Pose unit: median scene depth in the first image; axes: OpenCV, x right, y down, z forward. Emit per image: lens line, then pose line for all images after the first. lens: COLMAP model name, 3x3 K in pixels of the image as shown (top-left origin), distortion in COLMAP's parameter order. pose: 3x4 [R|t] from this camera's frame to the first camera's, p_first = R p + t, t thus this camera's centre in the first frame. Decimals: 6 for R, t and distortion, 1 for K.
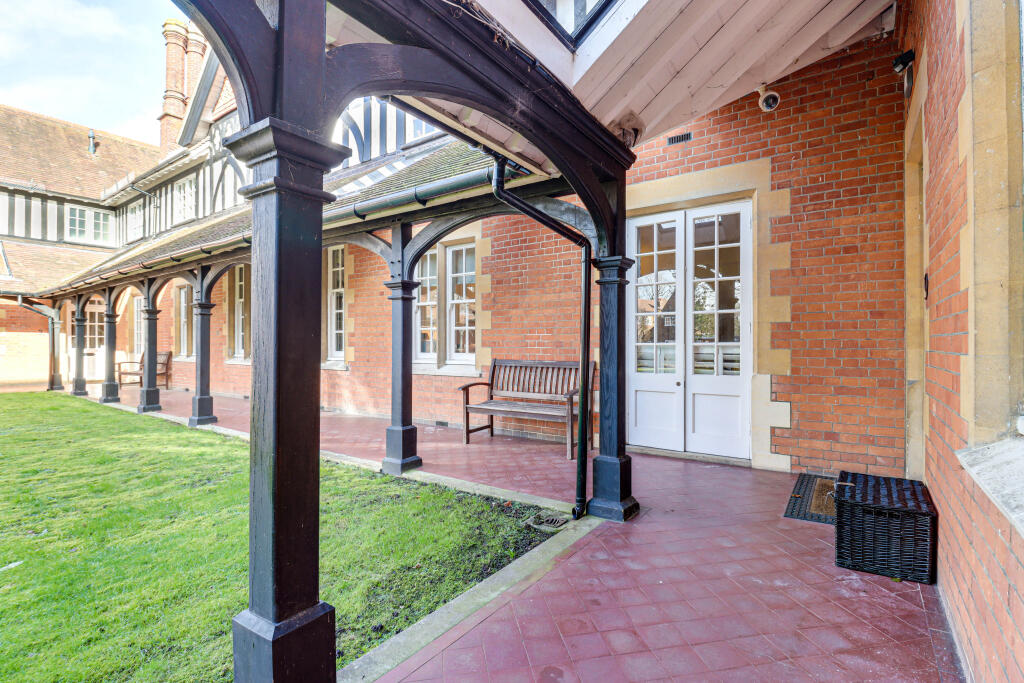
lens RADIAL K [[483.5, 0, 513.3], [0, 483.5, 345.0], [0, 0, 1]] dist [-0.000955, 0.000041]
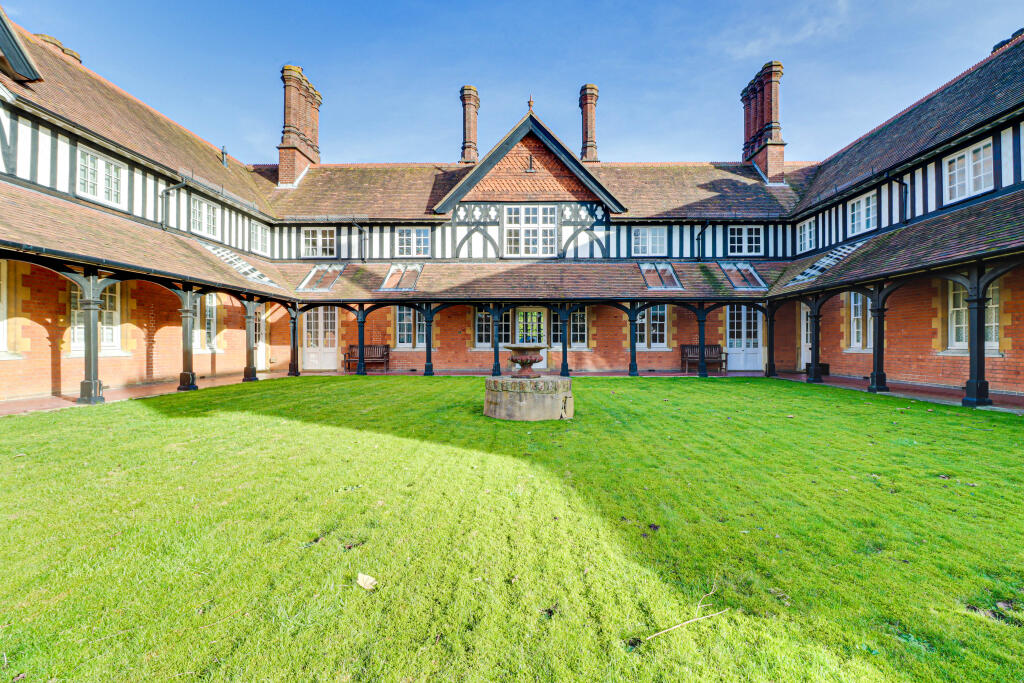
lens RADIAL K [[483.5, 0, 509.7], [0, 483.5, 338.8], [0, 0, 1]] dist [-0.000955, 0.000041]
pose [[0.832289, 0.001140, 0.554341, -1.929829], [0.004862, 0.999944, -0.009356, 0.015505], [-0.554320, 0.010482, 0.832237, -0.600470]]
